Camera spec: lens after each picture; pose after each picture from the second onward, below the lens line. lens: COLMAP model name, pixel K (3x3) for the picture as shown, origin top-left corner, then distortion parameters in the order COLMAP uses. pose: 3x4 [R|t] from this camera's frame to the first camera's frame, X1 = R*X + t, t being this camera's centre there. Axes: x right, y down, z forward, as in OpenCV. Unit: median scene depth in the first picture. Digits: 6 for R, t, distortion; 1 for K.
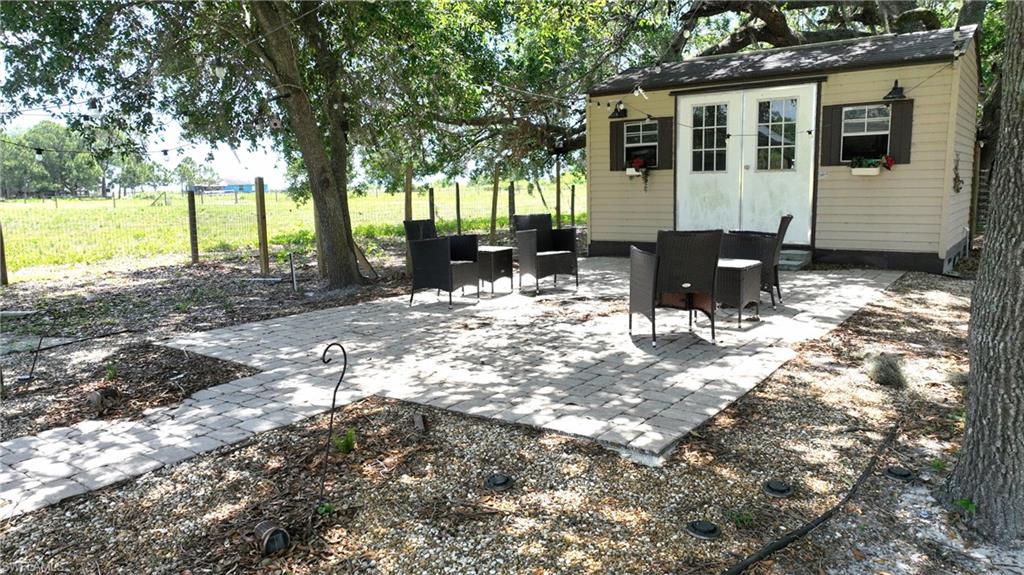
lens RADIAL K [[718.4, 0, 510.9], [0, 718.4, 286.2], [0, 0, 1]] dist [0.019884, 0.002419]
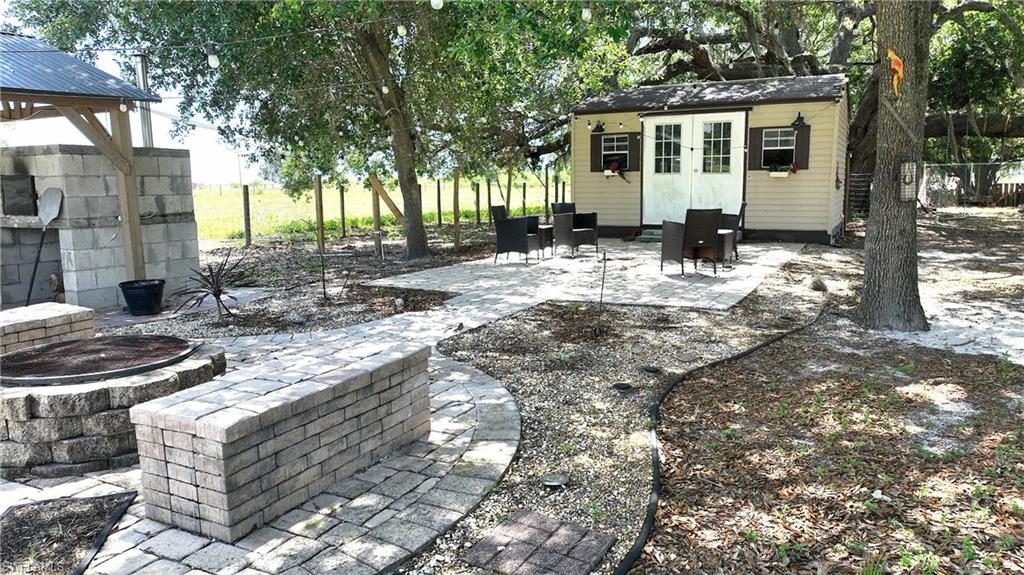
lens RADIAL K [[718.4, 0, 512.0], [0, 718.4, 288.0], [0, 0, 1]] dist [0.019884, 0.002419]
pose [[0.988757, -0.014878, 0.148787, -0.239432], [0.014171, 0.999883, 0.005816, 0.048687], [-0.148856, -0.003643, 0.988852, -0.323271]]
